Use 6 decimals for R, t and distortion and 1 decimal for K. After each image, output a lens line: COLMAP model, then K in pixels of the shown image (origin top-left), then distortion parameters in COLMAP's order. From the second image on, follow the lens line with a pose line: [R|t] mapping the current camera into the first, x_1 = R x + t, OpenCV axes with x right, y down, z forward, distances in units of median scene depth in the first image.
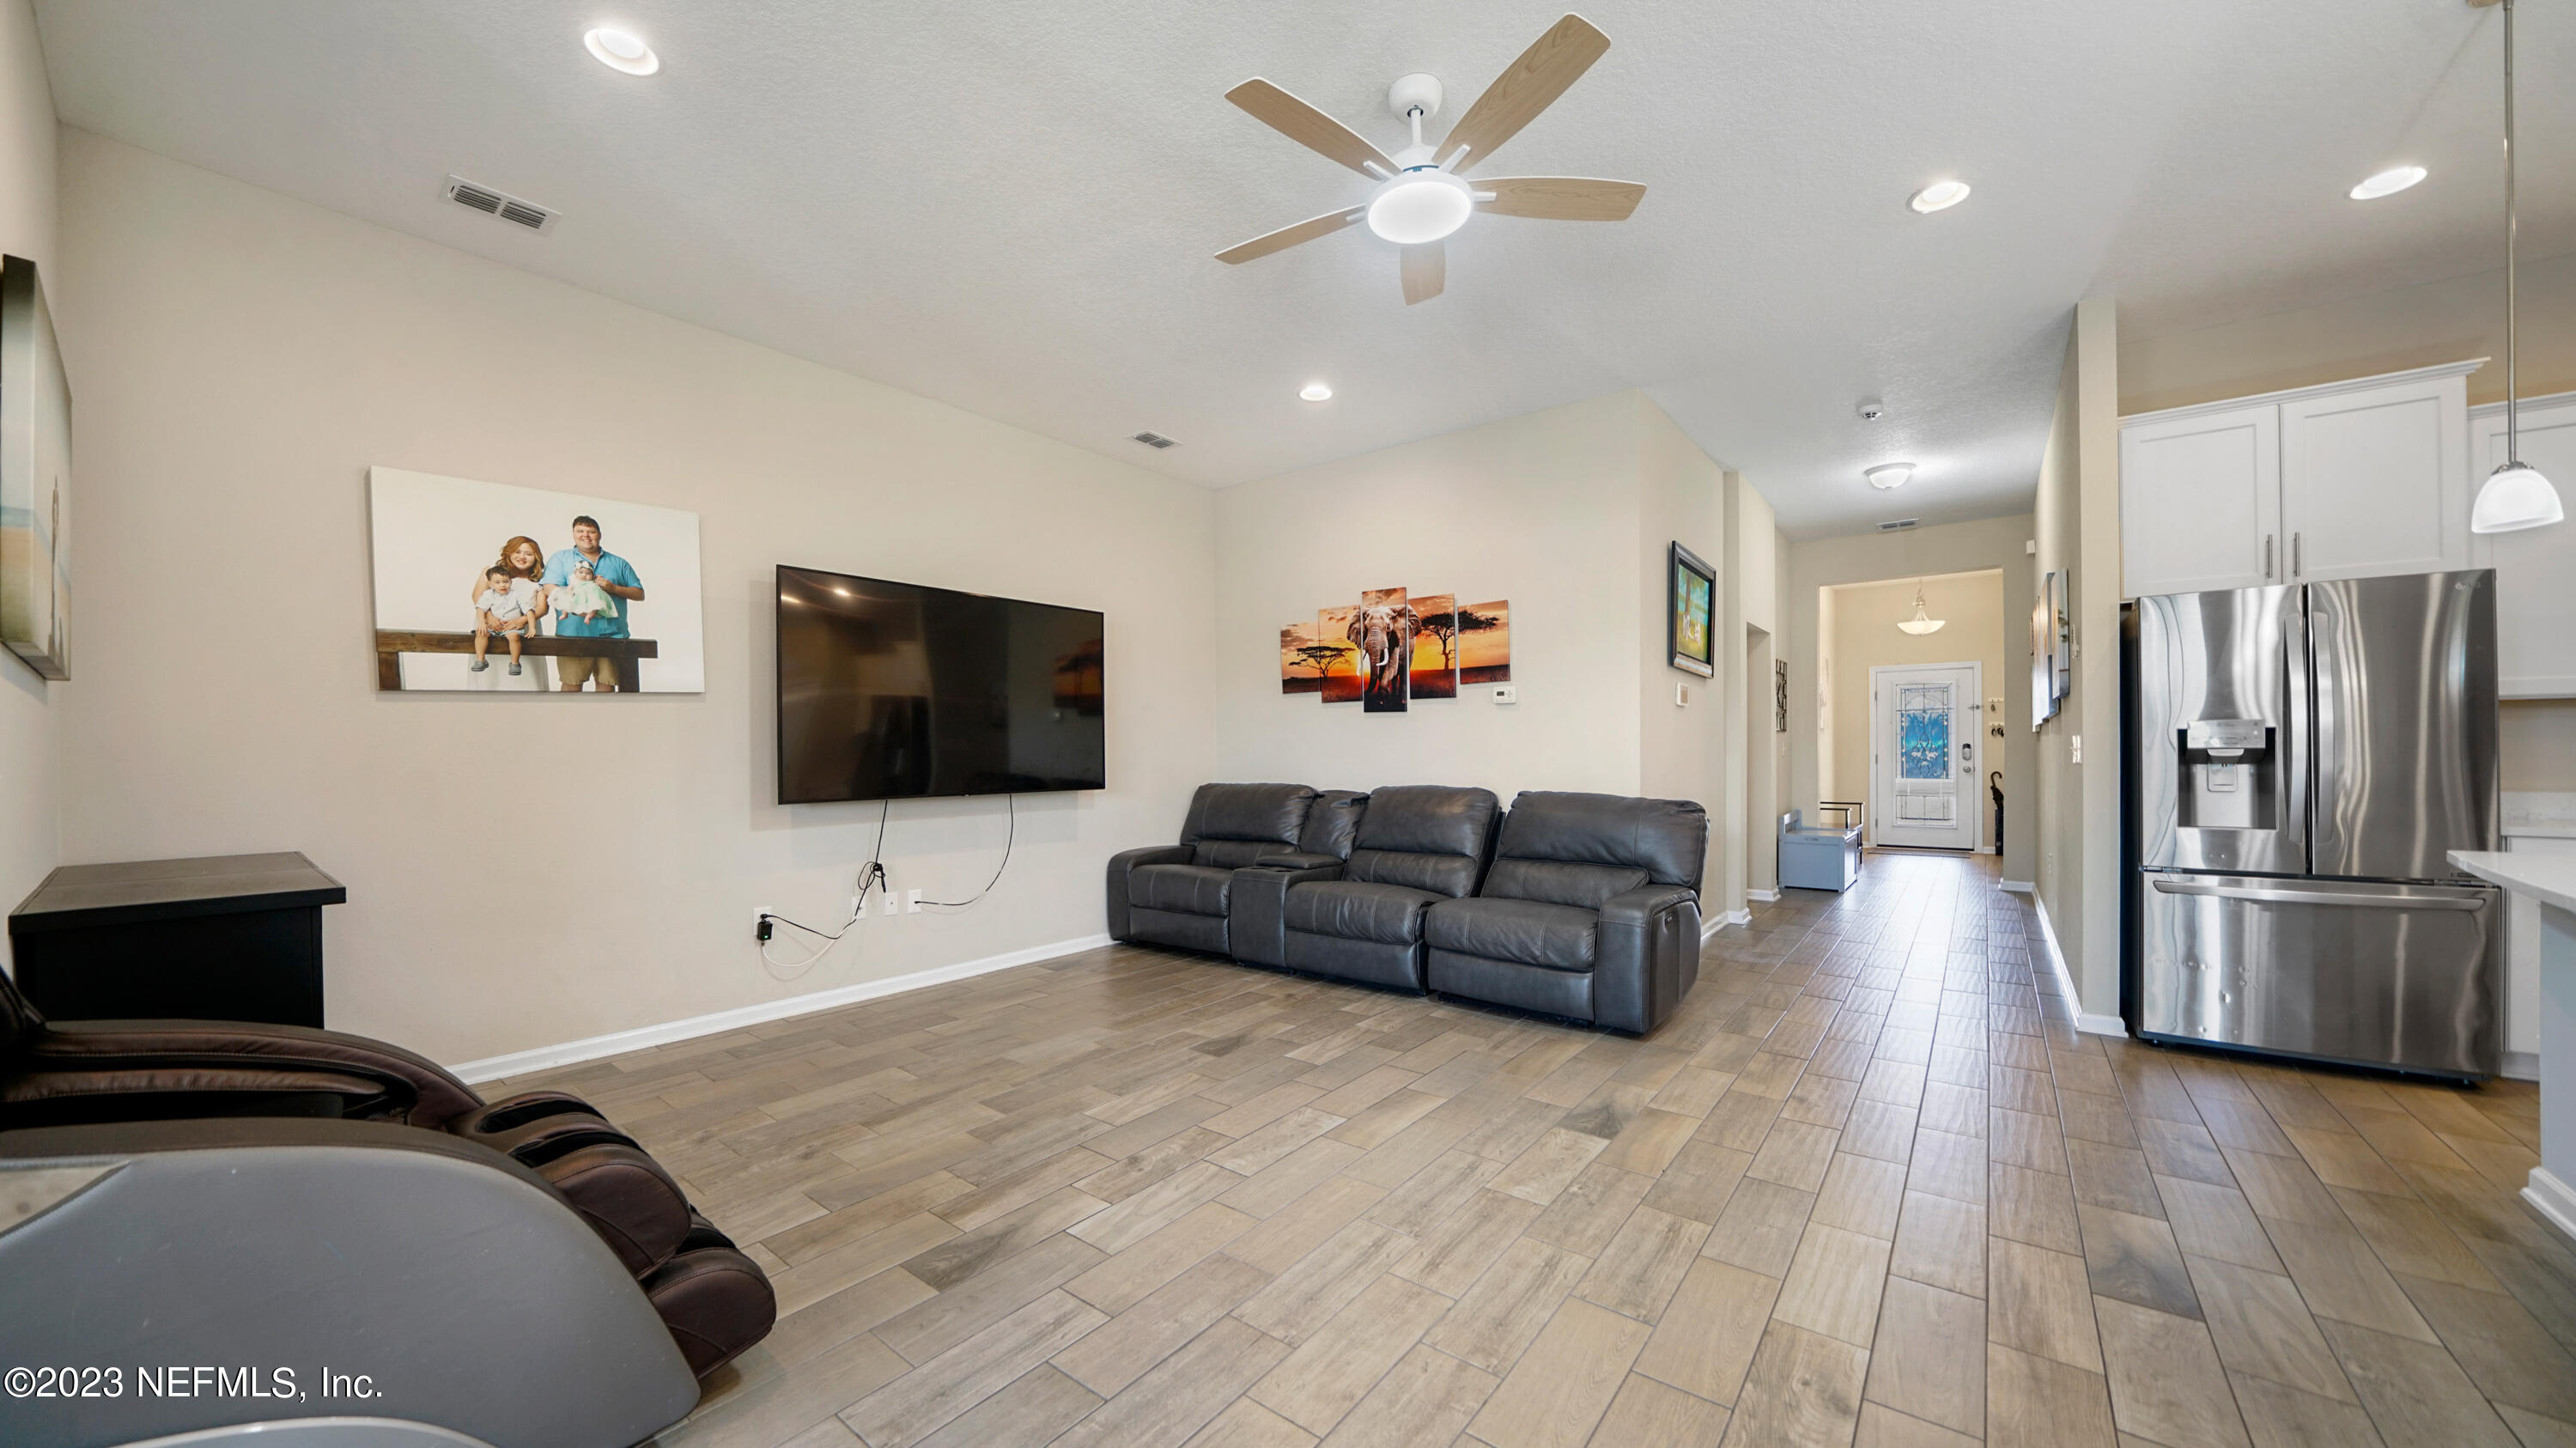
lens RADIAL K [[913.5, 0, 1285.9], [0, 913.5, 751.8], [0, 0, 1]] dist [-0.003264, -0.000174]
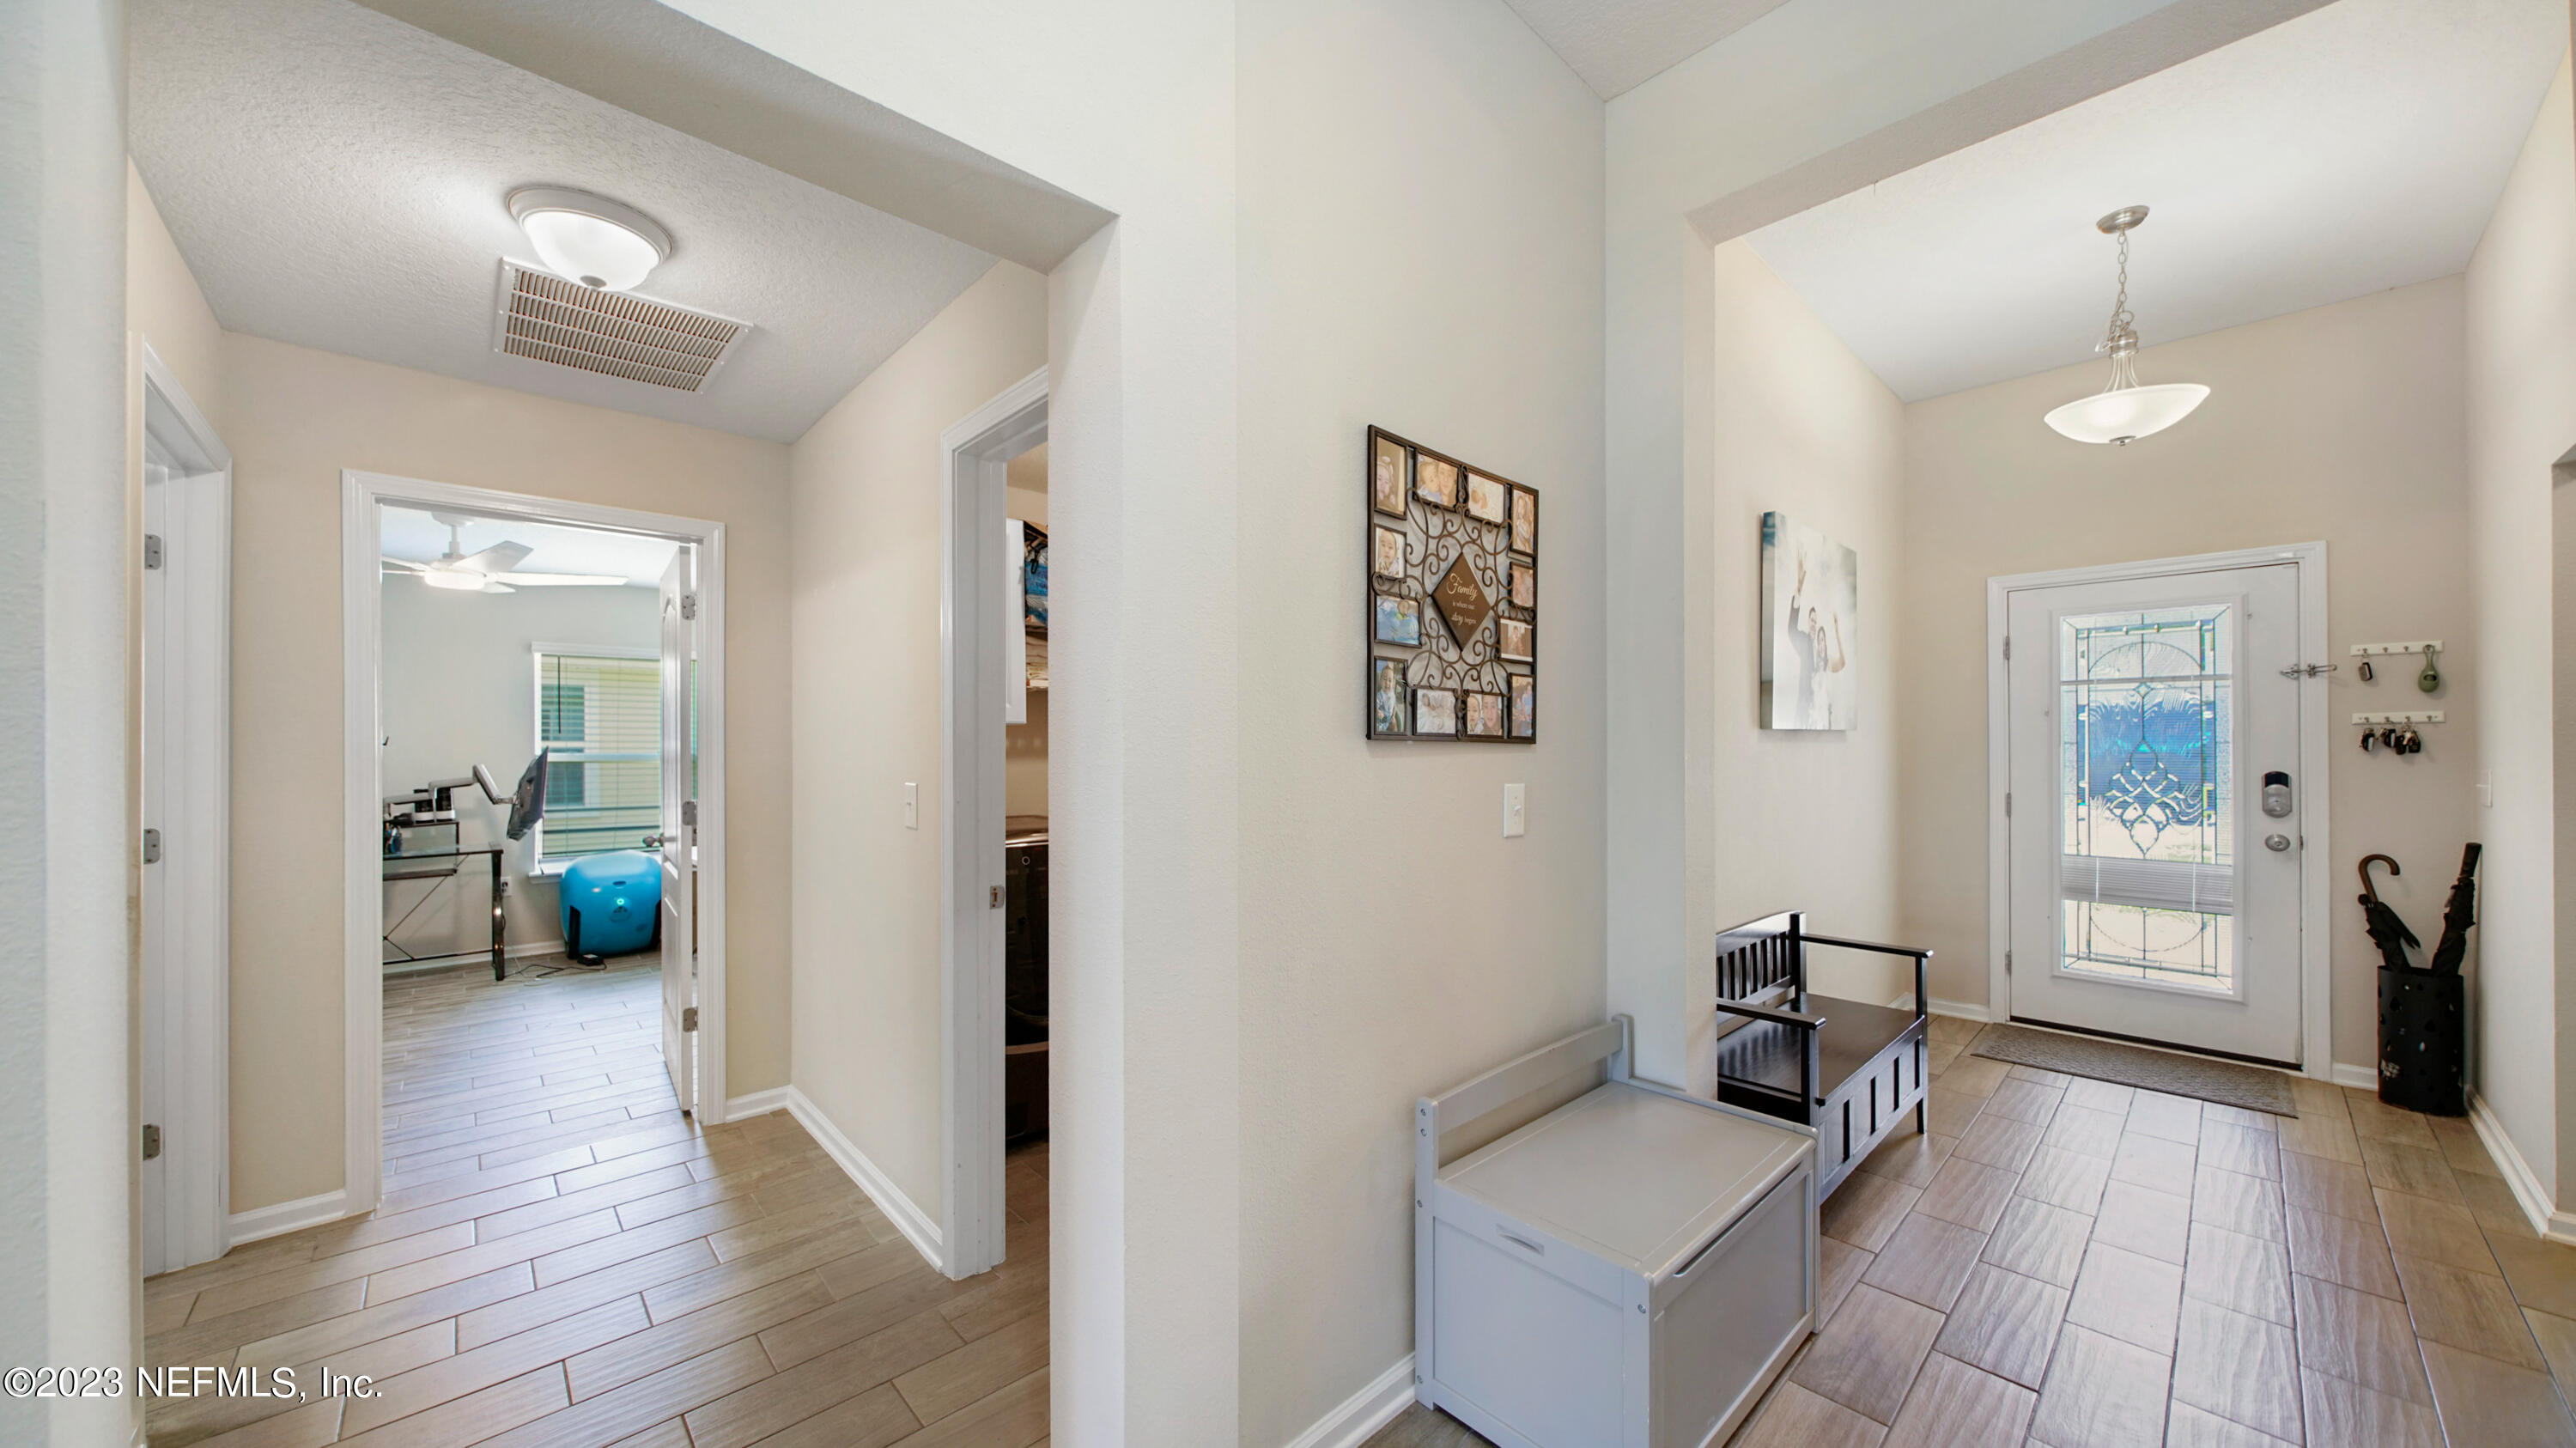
lens RADIAL K [[913.5, 0, 1263.6], [0, 913.5, 725.7], [0, 0, 1]] dist [-0.003264, -0.000174]
pose [[0.984413, 0.003053, -0.175847, 1.061357], [-0.004780, 0.999944, -0.009401, -0.056231], [0.175808, 0.010095, 0.984373, 1.470556]]
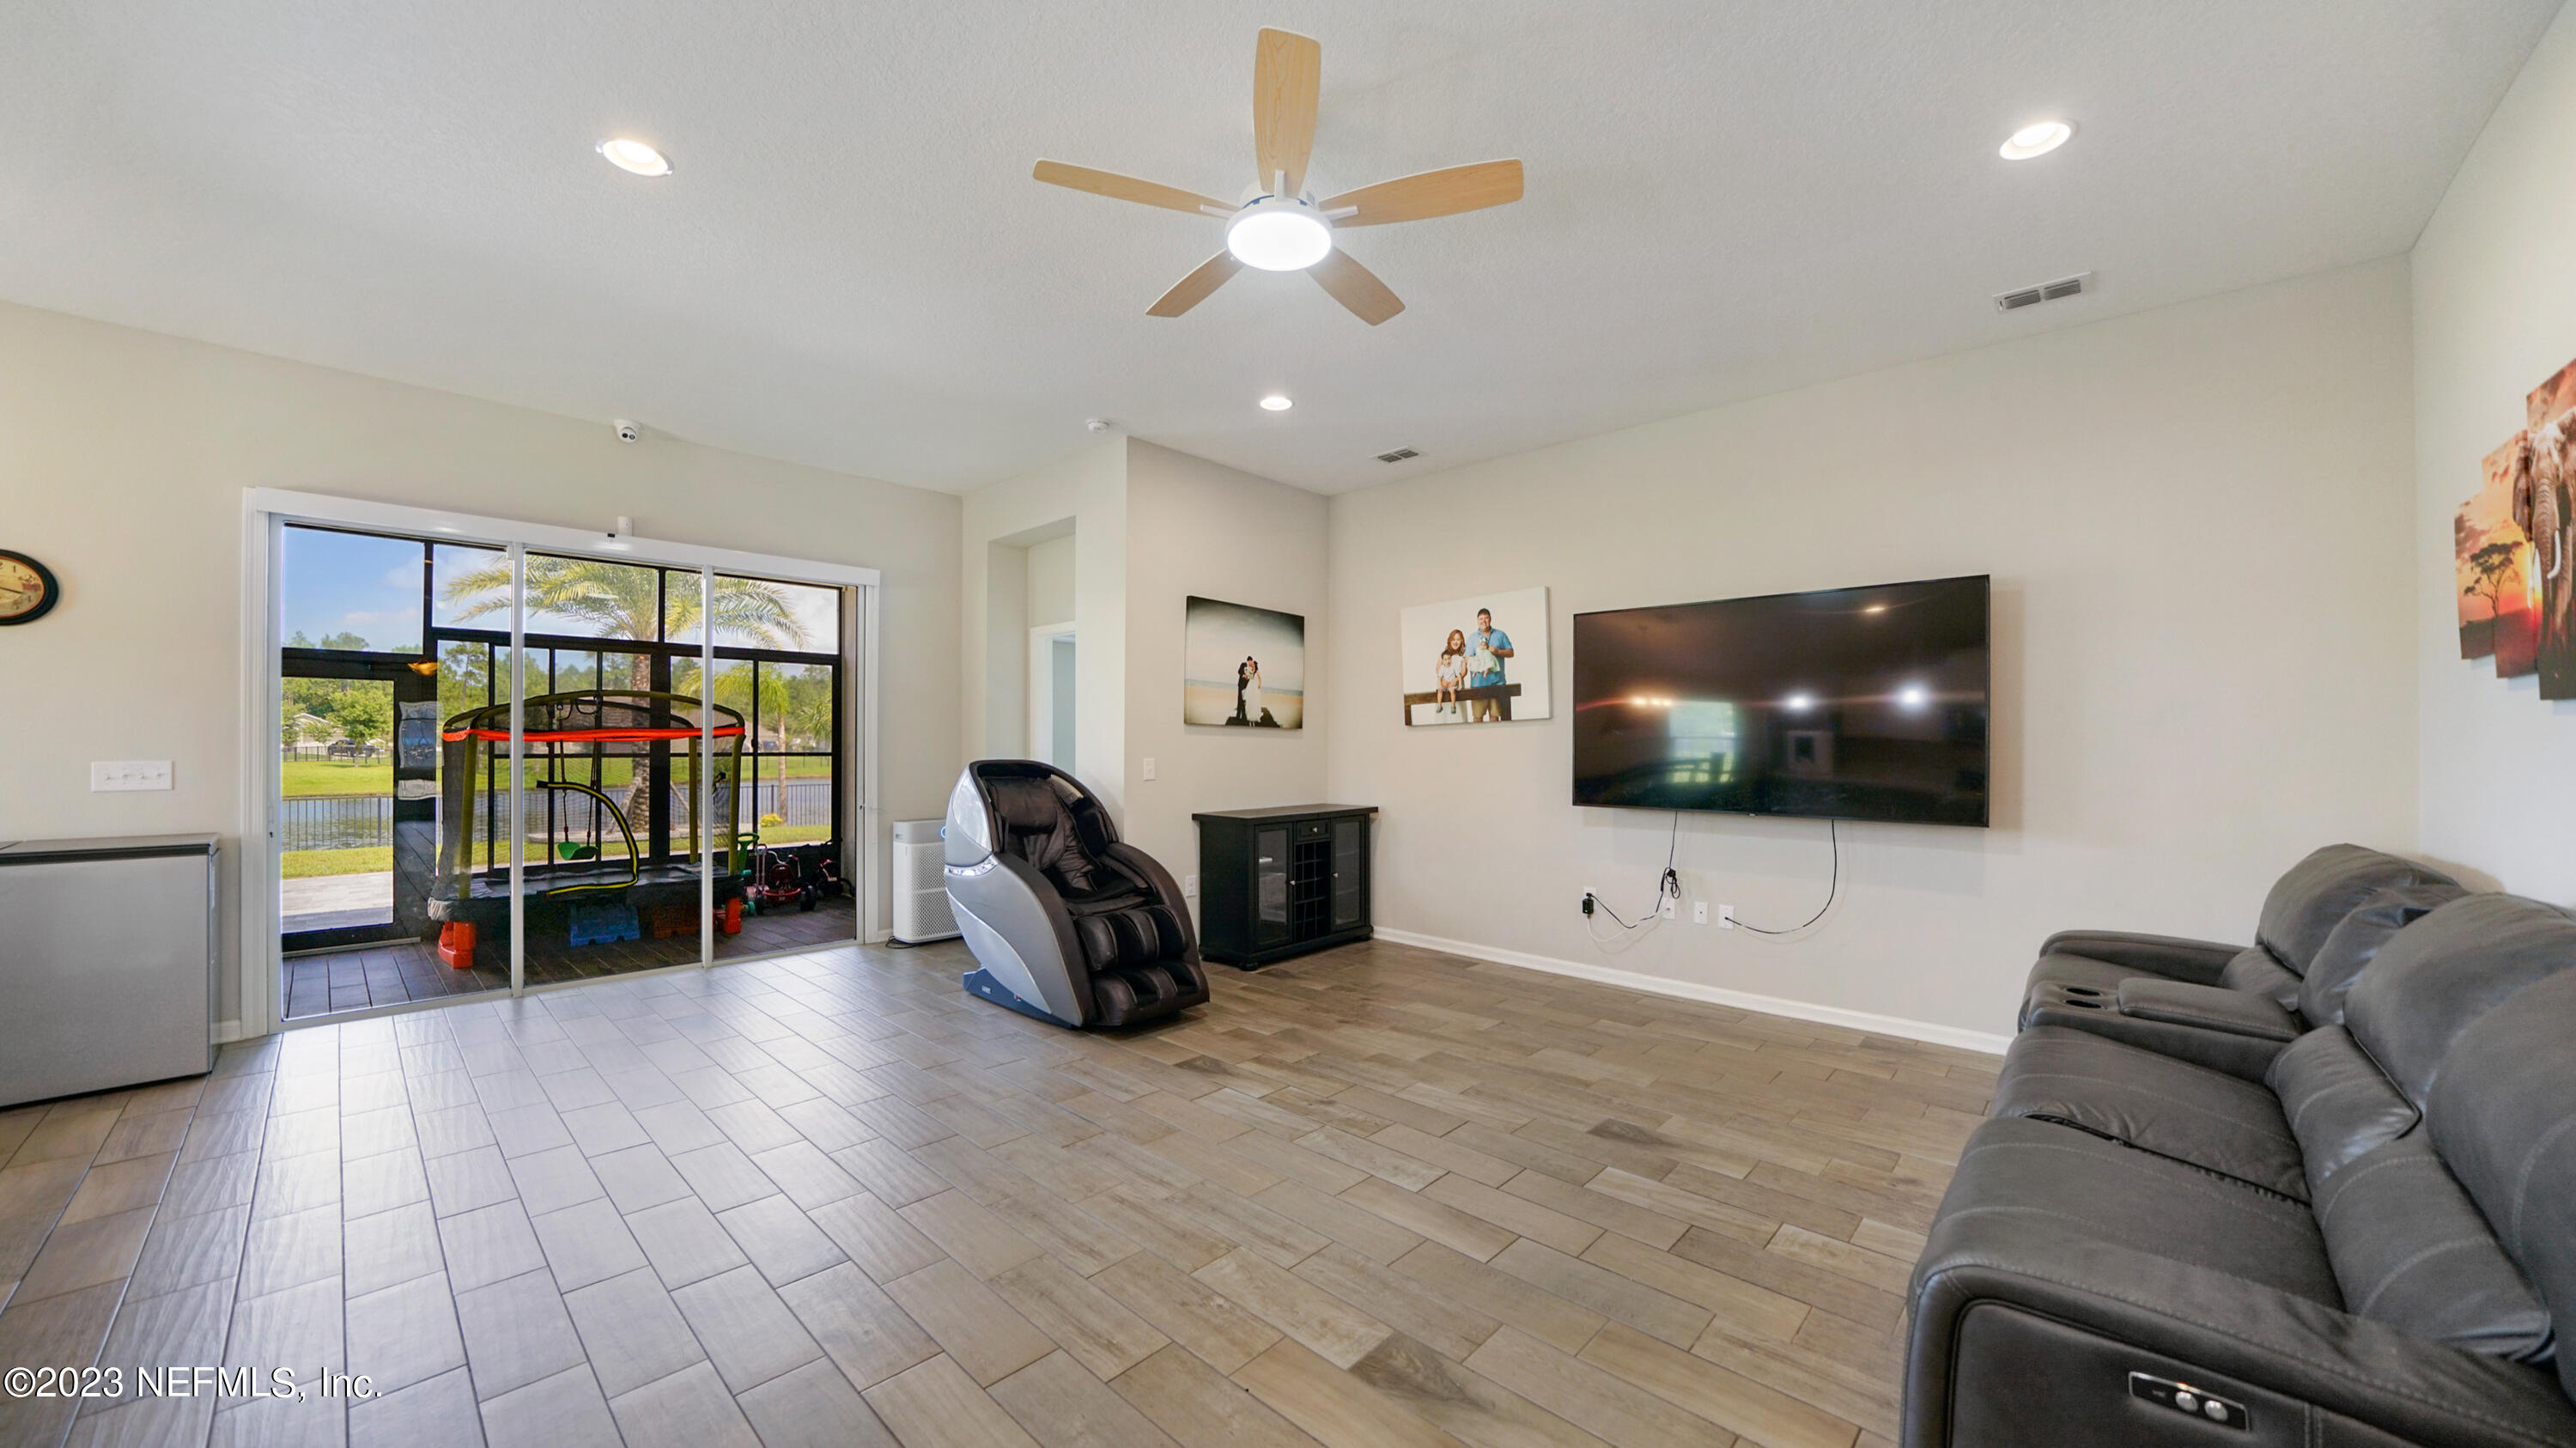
lens RADIAL K [[913.5, 0, 1274.9], [0, 913.5, 737.1], [0, 0, 1]] dist [-0.003264, -0.000174]
pose [[-0.094220, 0.002560, -0.995548, 0.791482], [-0.005354, 0.999981, 0.003078, -0.040449], [0.995537, 0.005620, -0.094205, 0.762993]]
